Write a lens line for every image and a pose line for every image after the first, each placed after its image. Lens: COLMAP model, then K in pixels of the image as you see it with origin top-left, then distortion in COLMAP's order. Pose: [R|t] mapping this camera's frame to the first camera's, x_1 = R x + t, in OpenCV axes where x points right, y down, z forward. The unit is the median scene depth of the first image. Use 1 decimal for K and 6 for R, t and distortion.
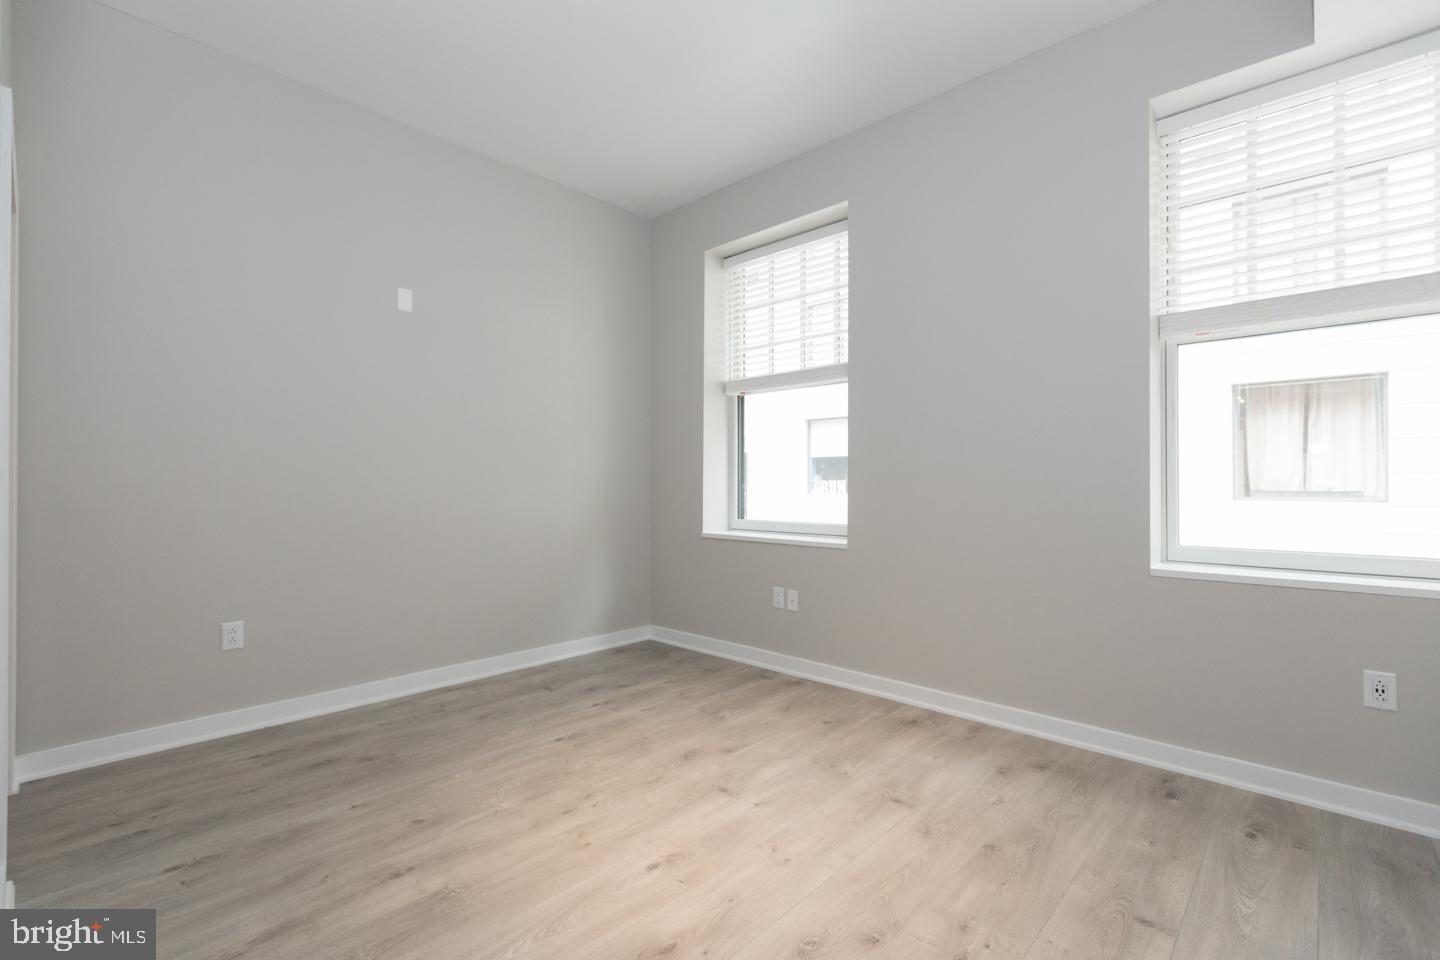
lens RADIAL K [[637.3, 0, 715.5], [0, 637.3, 477.2], [0, 0, 1]] dist [0.000726, -0.000030]
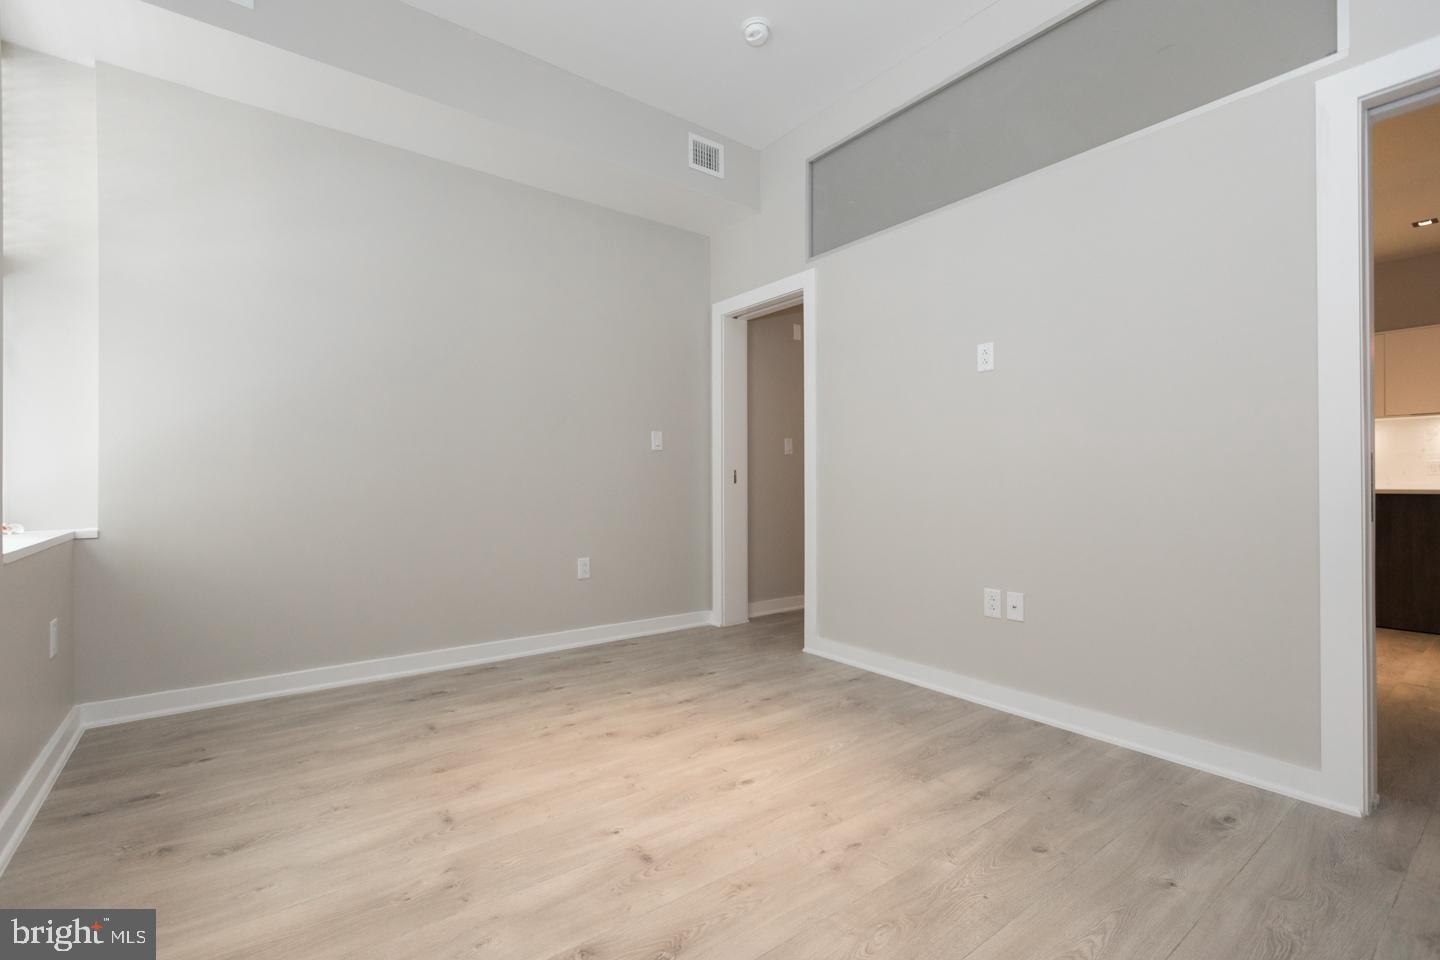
lens RADIAL K [[637.3, 0, 715.5], [0, 637.3, 477.2], [0, 0, 1]] dist [0.000726, -0.000030]
pose [[-0.986841, 0.001367, 0.161685, -0.159938], [-0.001551, 0.999838, -0.017920, 0.072523], [-0.161684, -0.017935, -0.986680, 1.517678]]
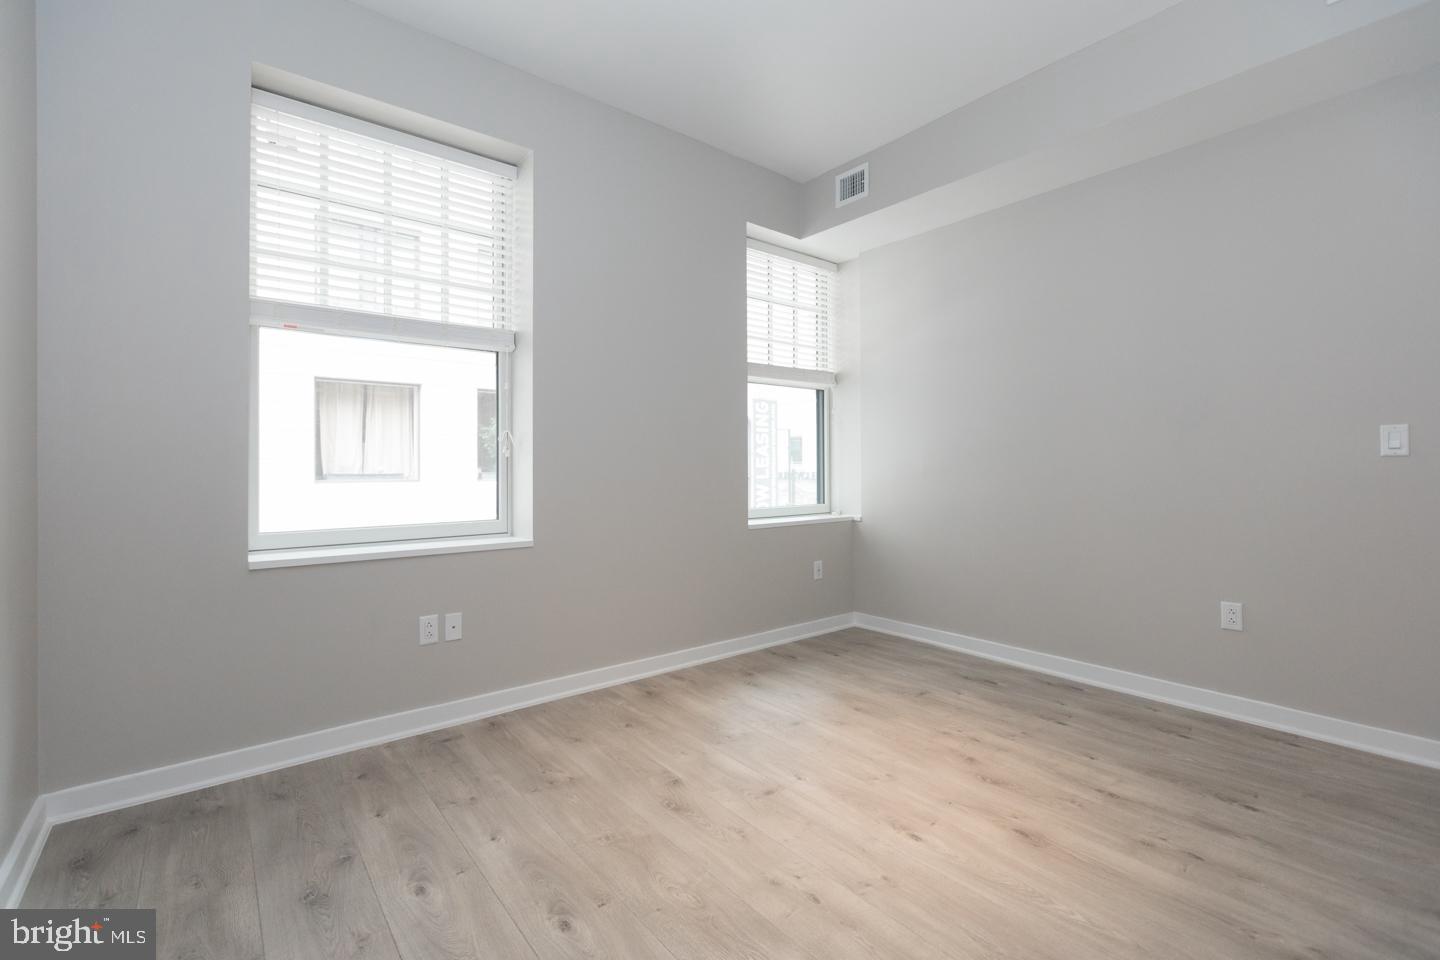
lens RADIAL K [[642.8, 0, 716.7], [0, 642.8, 466.1], [0, 0, 1]] dist [-0.001056, -0.000352]
pose [[0.137557, -0.001223, 0.990493, -0.857393], [-0.006757, 0.999975, 0.002173, -0.001870], [-0.990471, -0.006992, 0.137545, 0.850225]]
